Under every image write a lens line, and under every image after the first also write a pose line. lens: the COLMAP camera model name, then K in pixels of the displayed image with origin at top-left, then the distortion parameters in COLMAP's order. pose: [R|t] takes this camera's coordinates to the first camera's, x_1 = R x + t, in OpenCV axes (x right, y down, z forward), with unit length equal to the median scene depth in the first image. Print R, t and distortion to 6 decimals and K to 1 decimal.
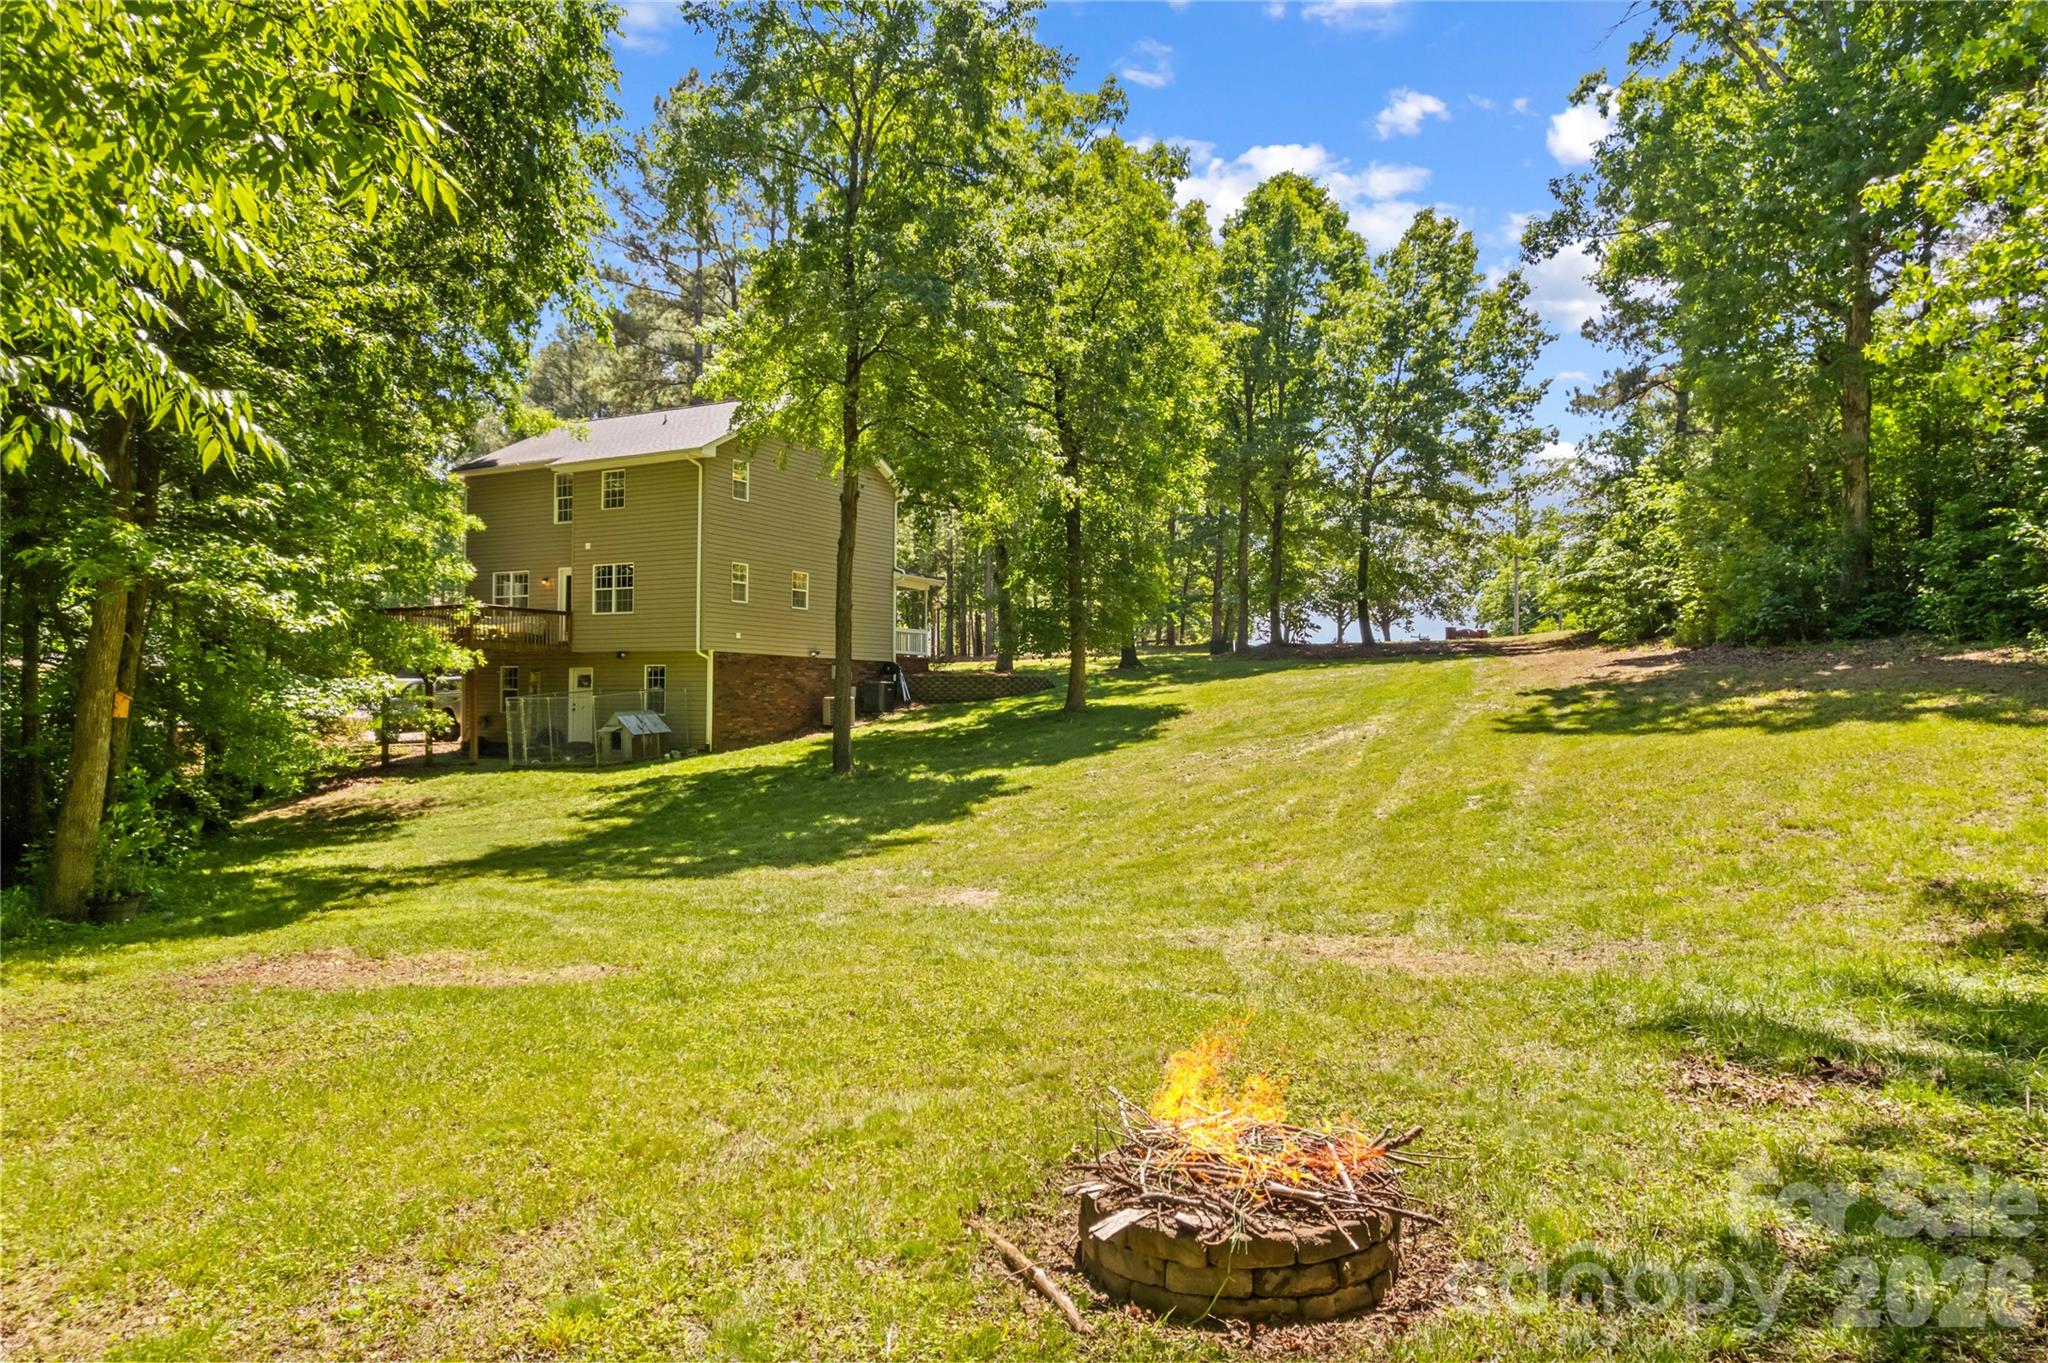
lens RADIAL K [[1327.0, 0, 1015.5], [0, 1327.0, 695.6], [0, 0, 1]] dist [-0.007600, -0.015039]
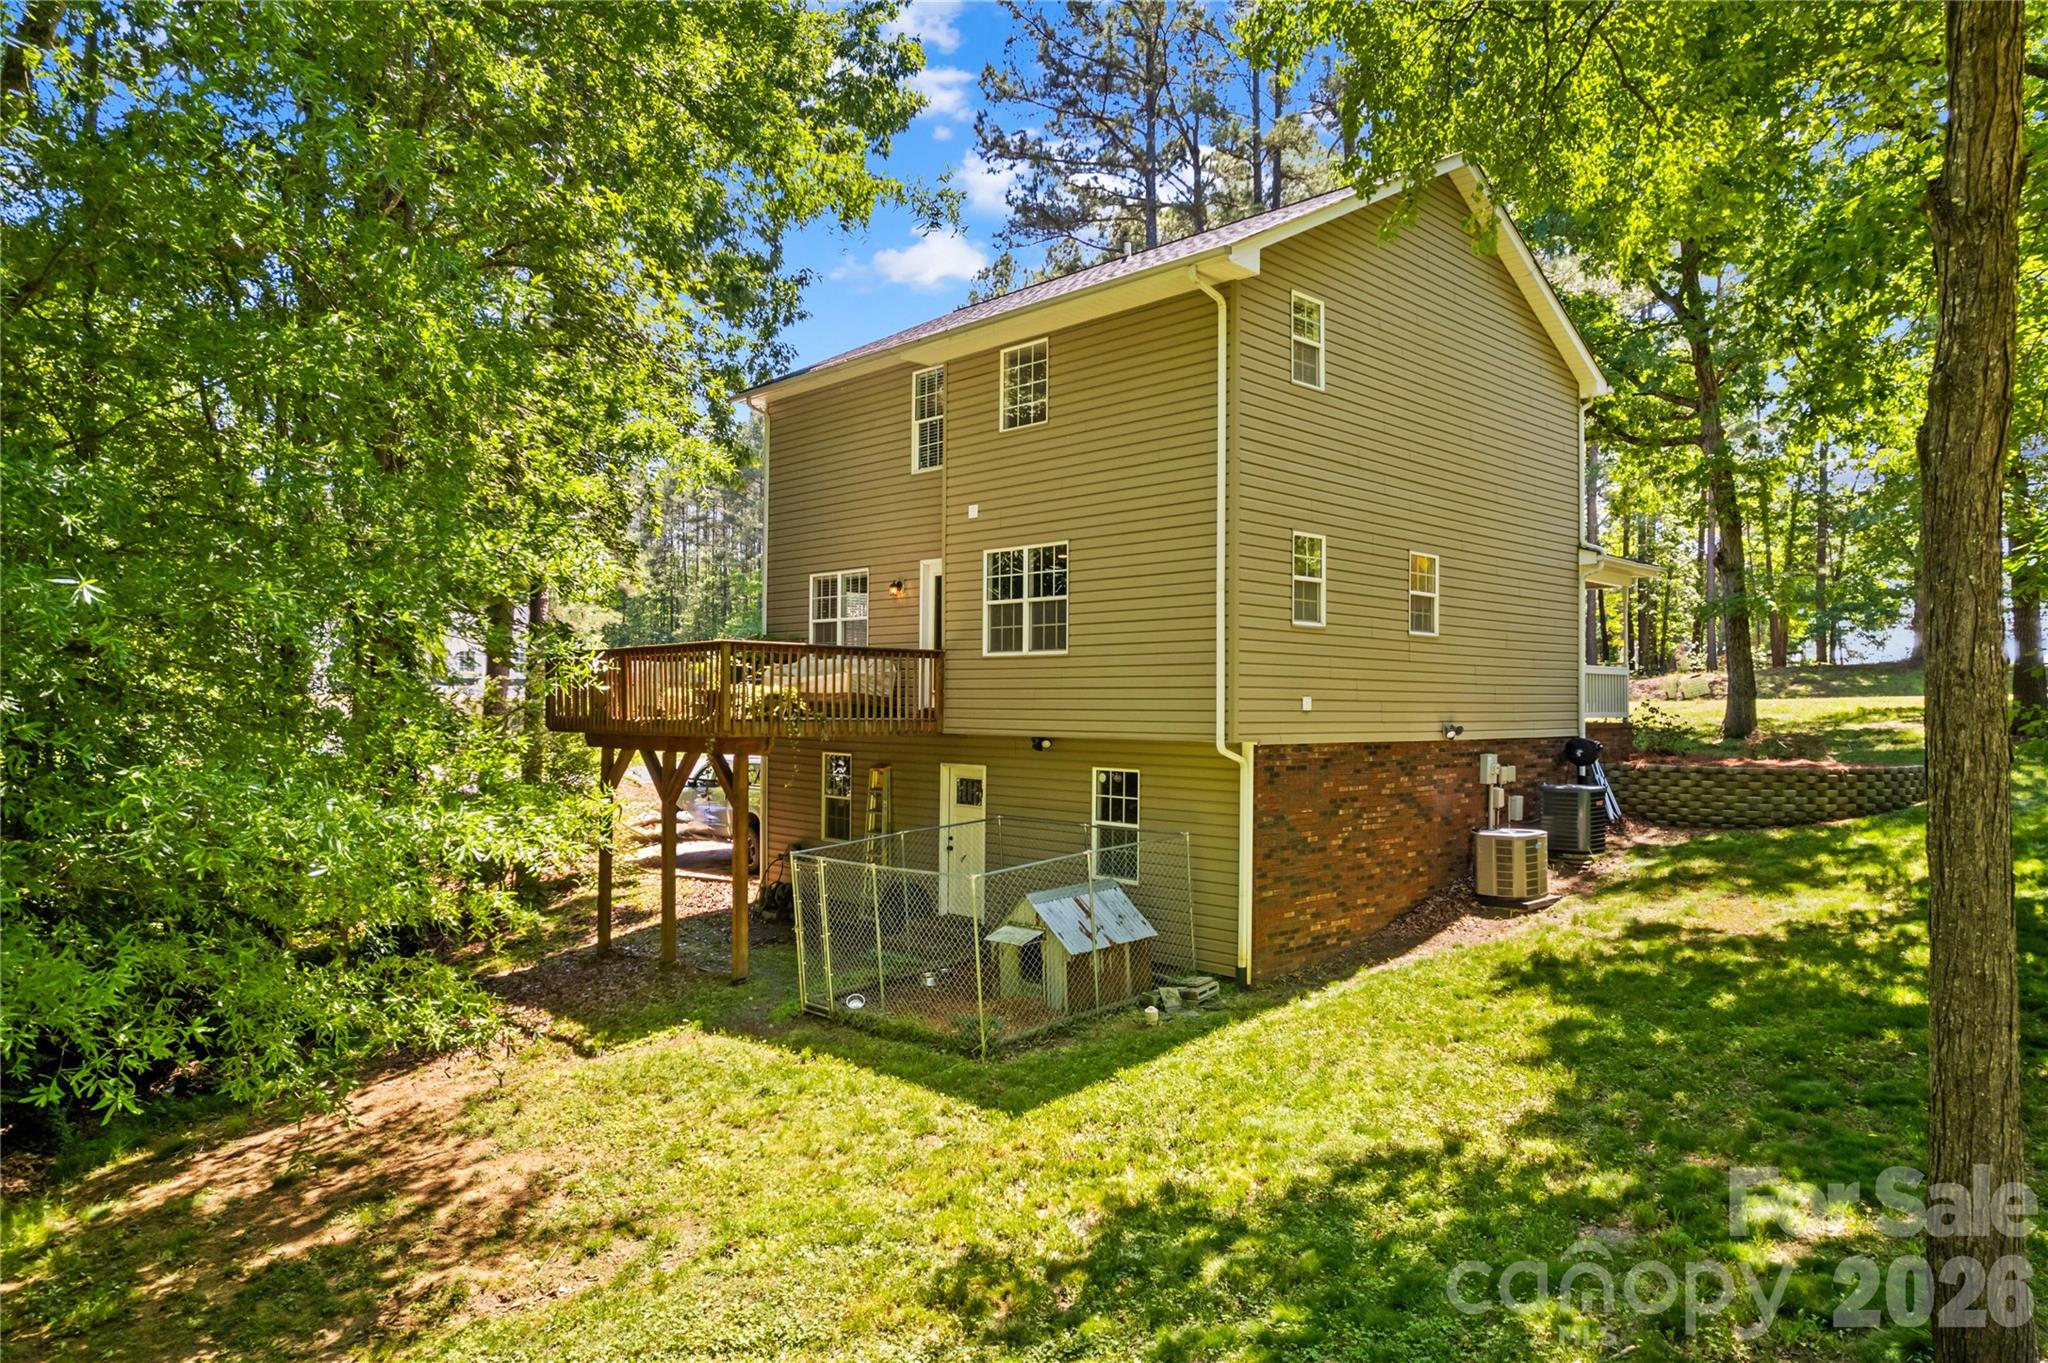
lens RADIAL K [[1327.0, 0, 1021.2], [0, 1327.0, 683.4], [0, 0, 1]] dist [-0.007600, -0.015039]
pose [[0.954558, -0.006448, -0.297956, -0.167690], [0.001296, 0.999846, -0.017486, -0.043817], [0.298023, 0.016305, 0.954419, 0.560744]]
